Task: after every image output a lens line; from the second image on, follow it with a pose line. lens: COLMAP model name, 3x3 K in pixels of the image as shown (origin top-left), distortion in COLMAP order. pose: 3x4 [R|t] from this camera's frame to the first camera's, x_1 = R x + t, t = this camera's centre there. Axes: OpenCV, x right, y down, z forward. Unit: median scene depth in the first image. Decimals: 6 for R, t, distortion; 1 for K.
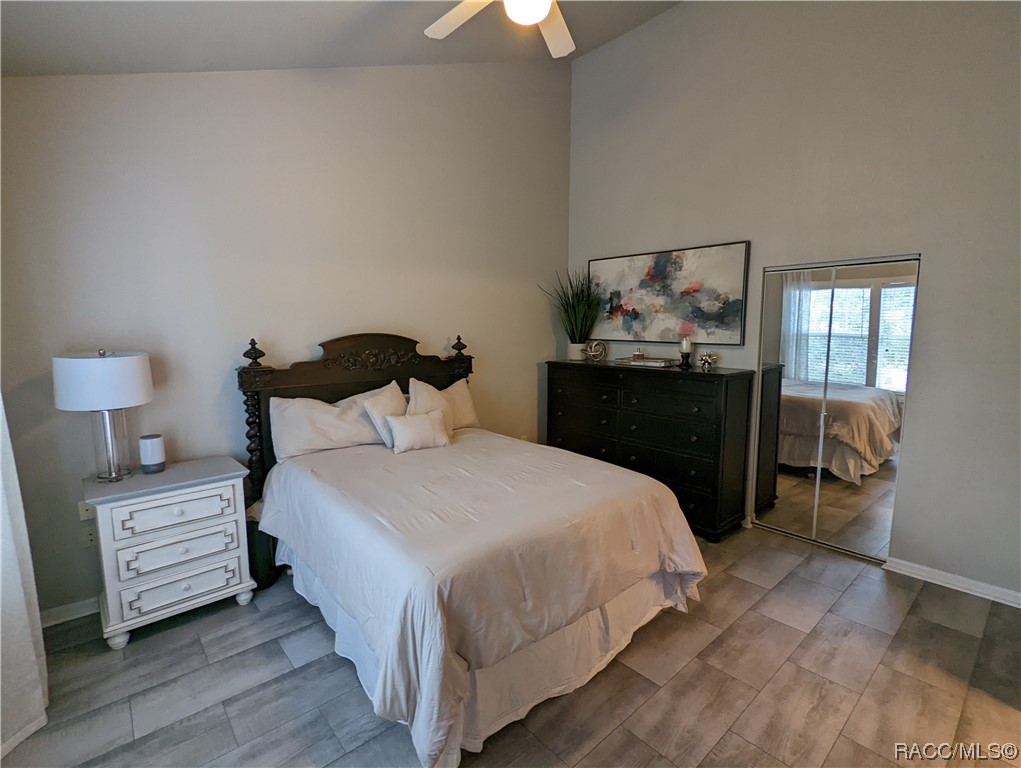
lens RADIAL K [[485.1, 0, 506.9], [0, 485.1, 382.8], [0, 0, 1]] dist [-0.001742, -0.004567]
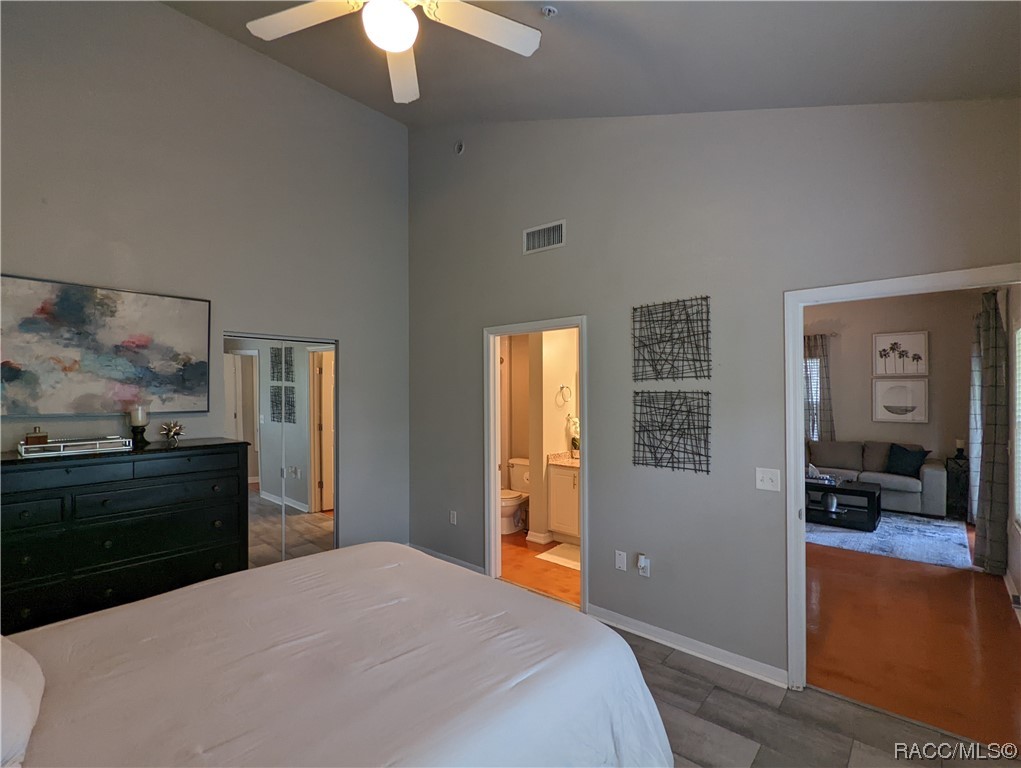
lens RADIAL K [[485.1, 0, 504.4], [0, 485.1, 385.2], [0, 0, 1]] dist [-0.001742, -0.004567]
pose [[-0.134751, 0.012118, 0.990805, -0.451291], [0.119326, 0.992847, 0.004086, -0.059011], [-0.983668, 0.118779, -0.135233, 0.522594]]
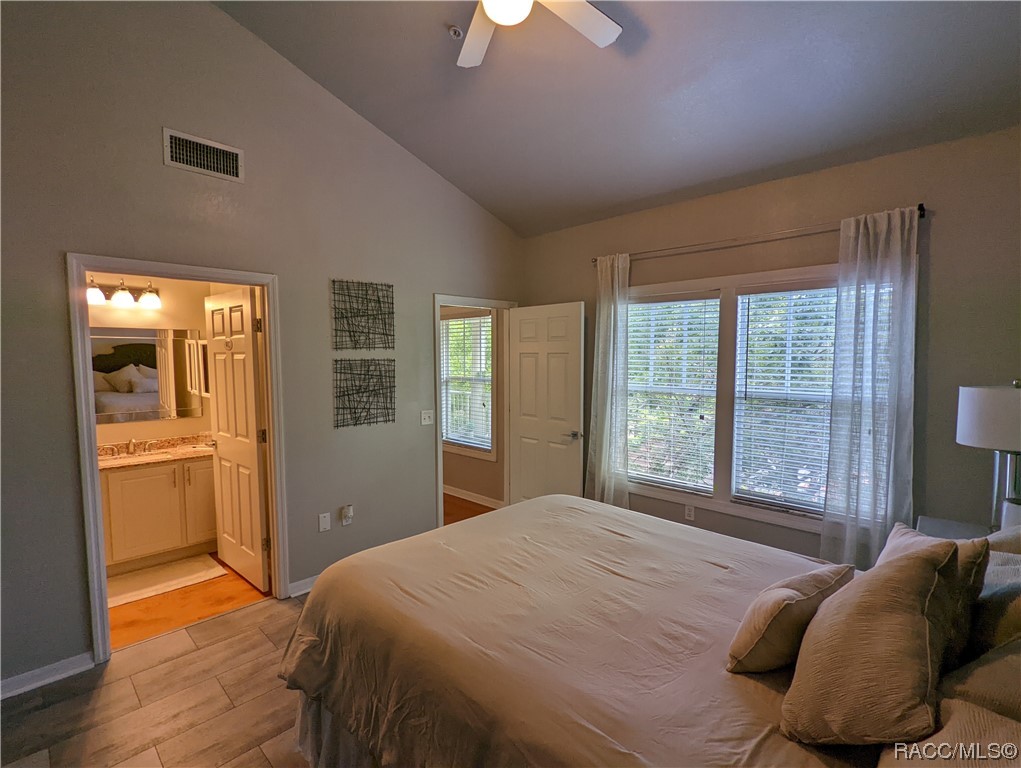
lens RADIAL K [[485.1, 0, 508.6], [0, 485.1, 382.0], [0, 0, 1]] dist [-0.001742, -0.004567]
pose [[-0.995408, 0.014086, -0.094683, 0.069610], [-0.002194, 0.985498, 0.169674, -0.123803], [0.095700, 0.169103, -0.980941, 1.055590]]
